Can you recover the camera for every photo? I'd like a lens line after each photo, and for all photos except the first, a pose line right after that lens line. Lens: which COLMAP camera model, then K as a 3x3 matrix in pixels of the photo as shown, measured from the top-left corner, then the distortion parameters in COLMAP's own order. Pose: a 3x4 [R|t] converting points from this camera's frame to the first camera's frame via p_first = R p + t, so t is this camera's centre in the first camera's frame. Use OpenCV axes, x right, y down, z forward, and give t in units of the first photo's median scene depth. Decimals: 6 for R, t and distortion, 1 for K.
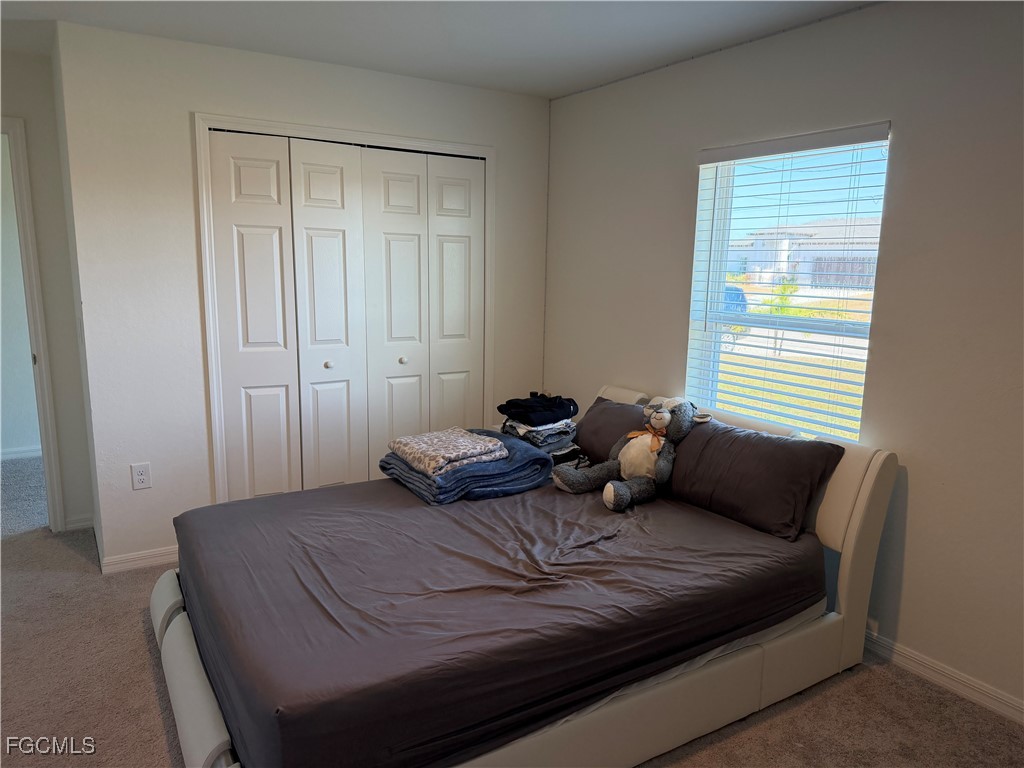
lens RADIAL K [[726.3, 0, 512.0], [0, 726.3, 384.0], [0, 0, 1]] dist [0.051131, -0.057283]
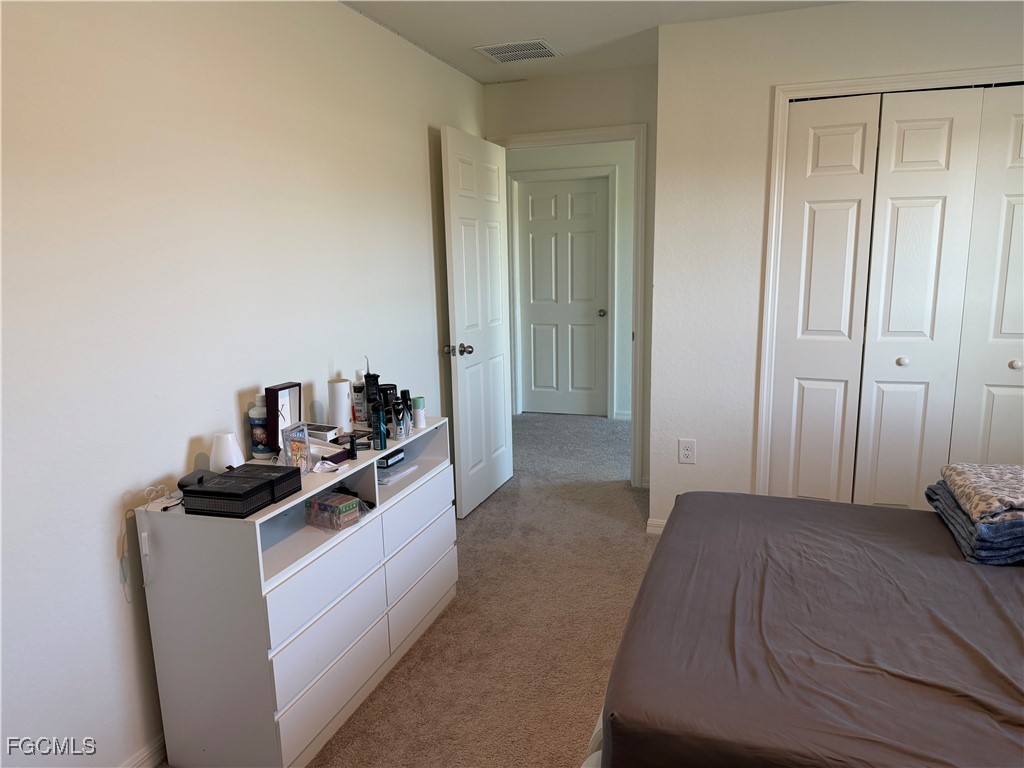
lens RADIAL K [[726.3, 0, 512.0], [0, 726.3, 384.0], [0, 0, 1]] dist [0.051131, -0.057283]
pose [[0.618522, 0.109903, -0.778044, 0.150372], [-0.101198, 0.993066, 0.059826, -0.007426], [0.779224, 0.041733, 0.625355, 0.159406]]
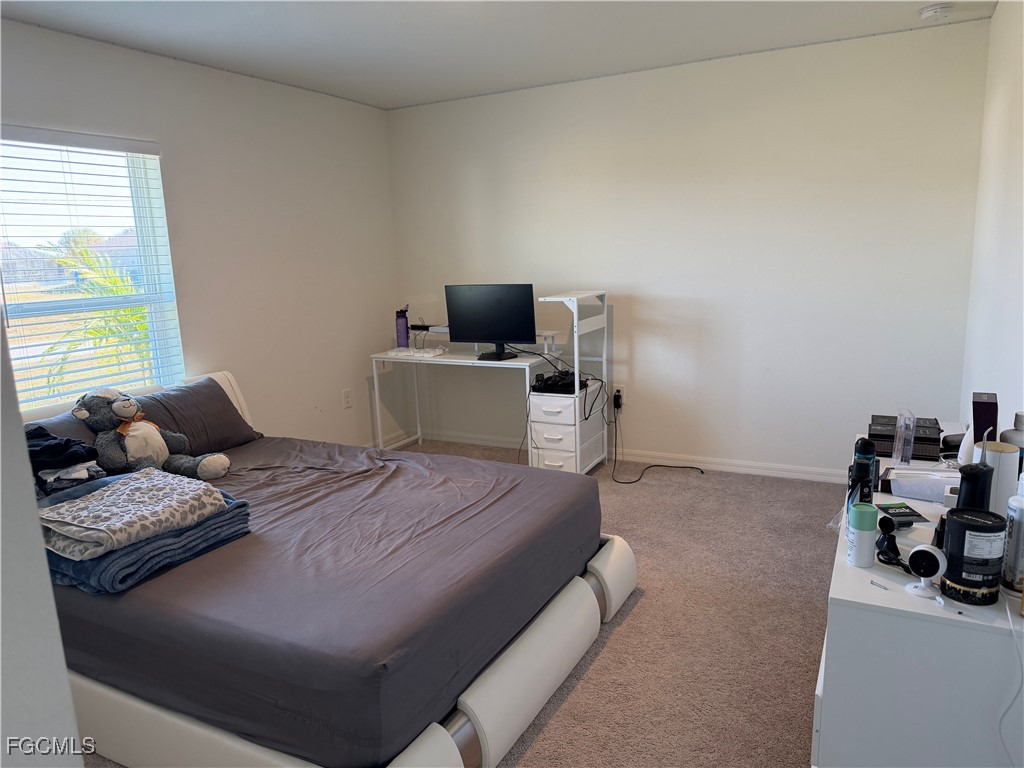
lens RADIAL K [[726.3, 0, 512.0], [0, 726.3, 384.0], [0, 0, 1]] dist [0.051131, -0.057283]
pose [[-0.489613, -0.166396, 0.855915, -0.911246], [0.173600, 0.943367, 0.282703, -0.174399], [-0.854483, 0.287002, -0.432999, 0.999610]]
